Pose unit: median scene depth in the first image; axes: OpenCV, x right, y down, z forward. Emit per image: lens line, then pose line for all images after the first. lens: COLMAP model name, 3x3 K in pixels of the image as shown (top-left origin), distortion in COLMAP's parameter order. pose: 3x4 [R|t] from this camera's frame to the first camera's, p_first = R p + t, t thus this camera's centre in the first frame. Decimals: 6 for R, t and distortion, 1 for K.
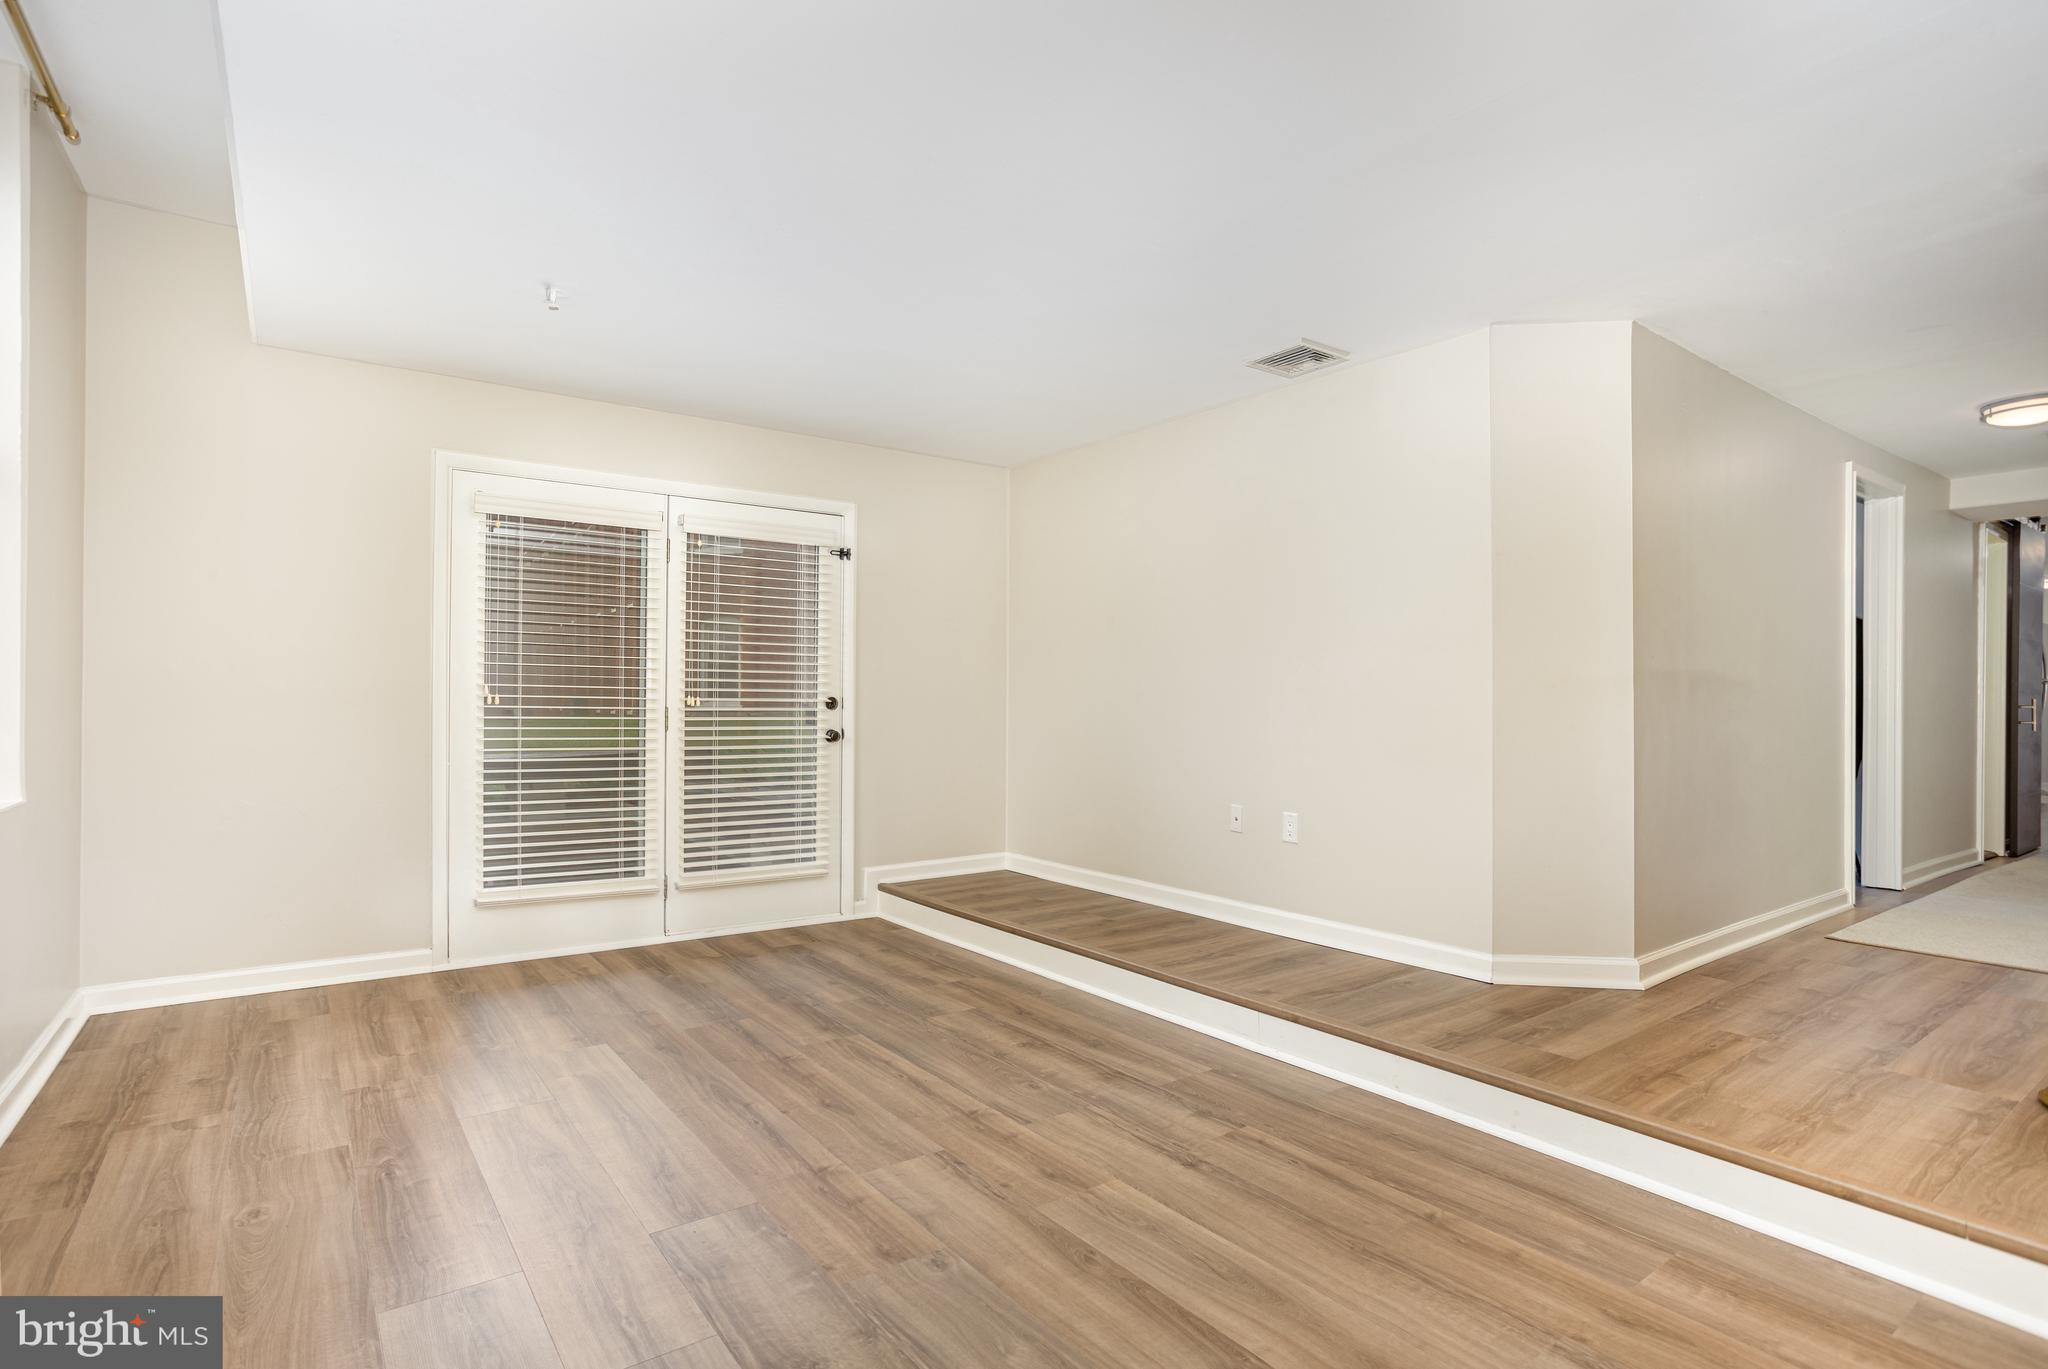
lens RADIAL K [[986.6, 0, 1023.6], [0, 986.6, 692.3], [0, 0, 1]] dist [-0.000365, -0.000019]
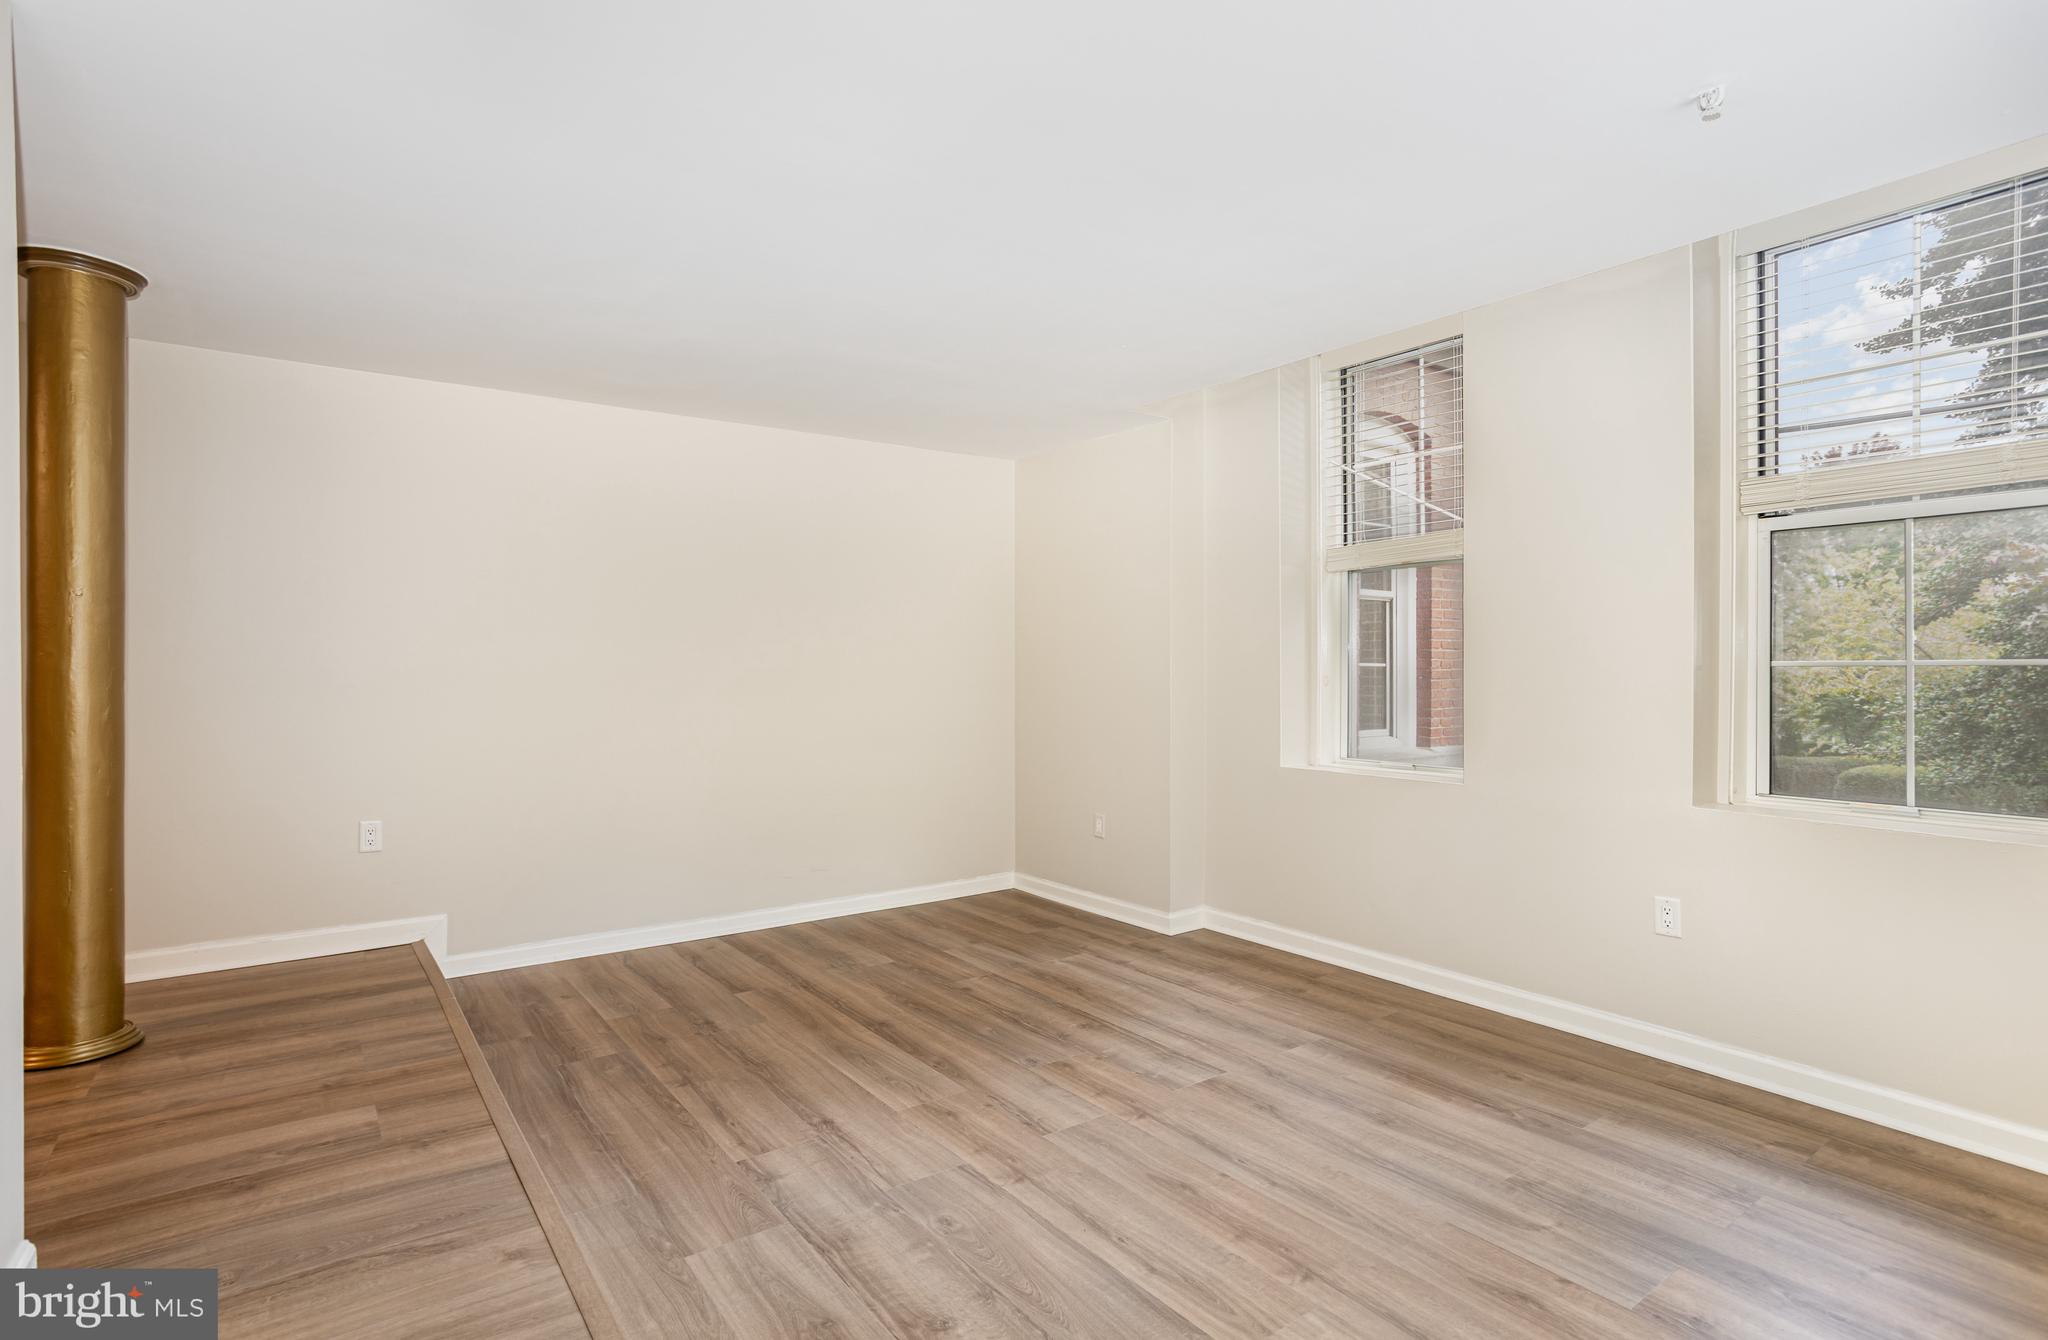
lens RADIAL K [[1015.3, 0, 1024.3], [0, 1015.3, 669.5], [0, 0, 1]] dist [-0.000332, 0.000023]
pose [[-0.999939, -0.008065, 0.007505, -0.060438], [-0.008090, 0.999962, -0.003391, -0.042870], [-0.007477, -0.003451, -0.999966, 1.998228]]
